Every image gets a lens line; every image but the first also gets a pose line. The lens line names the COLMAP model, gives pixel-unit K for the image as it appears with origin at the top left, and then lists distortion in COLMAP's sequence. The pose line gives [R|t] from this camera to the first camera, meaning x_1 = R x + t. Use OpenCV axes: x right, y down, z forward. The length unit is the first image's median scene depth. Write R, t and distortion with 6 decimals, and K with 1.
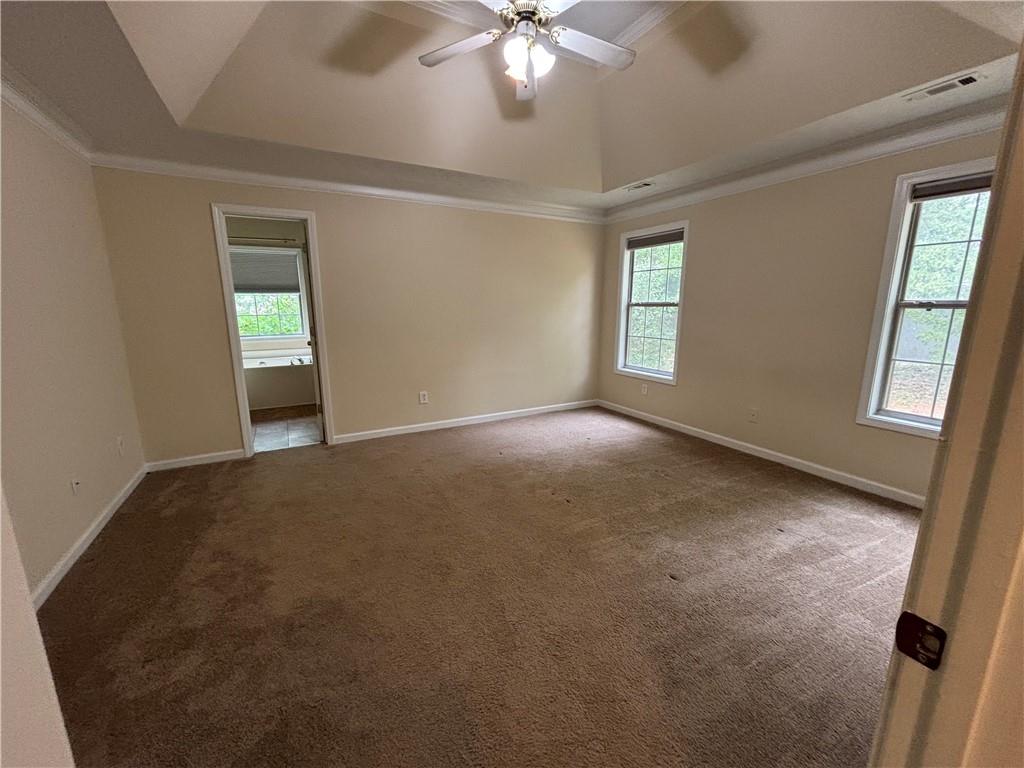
lens RADIAL K [[413.5, 0, 515.9], [0, 413.5, 382.1], [0, 0, 1]] dist [0.007597, -0.002389]
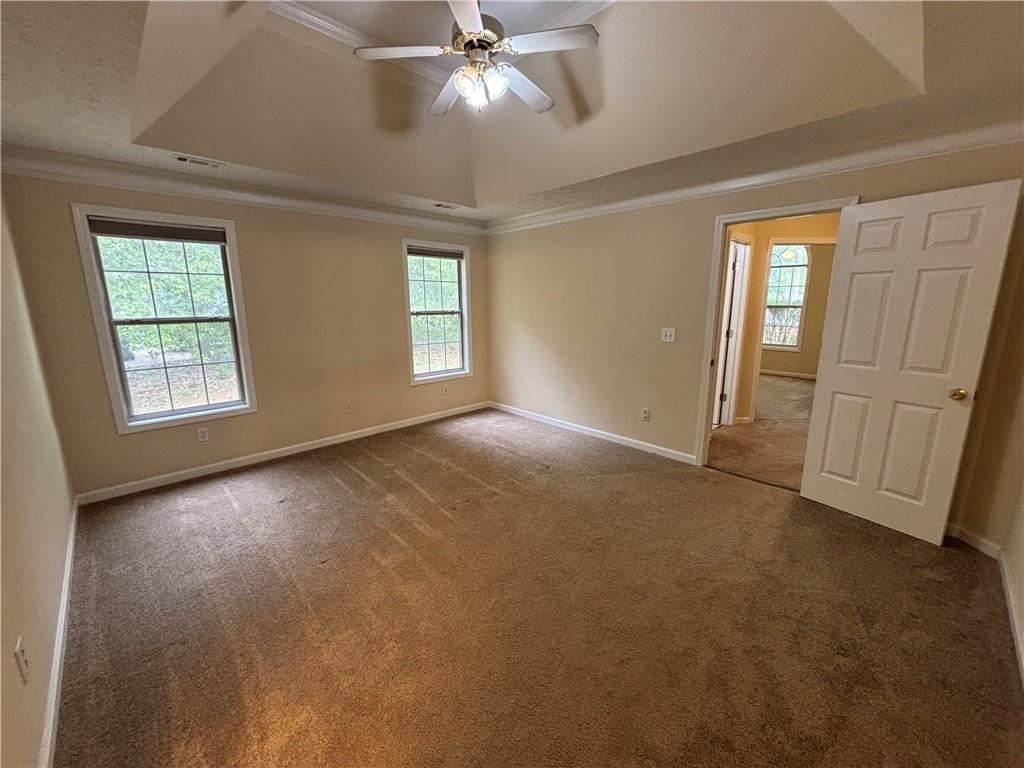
lens RADIAL K [[413.5, 0, 514.3], [0, 413.5, 382.1], [0, 0, 1]] dist [0.007597, -0.002389]
pose [[-0.269212, -0.186708, 0.944809, -0.684802], [0.185711, 0.952552, 0.241154, -0.192682], [-0.945006, 0.240383, -0.221765, 0.815577]]
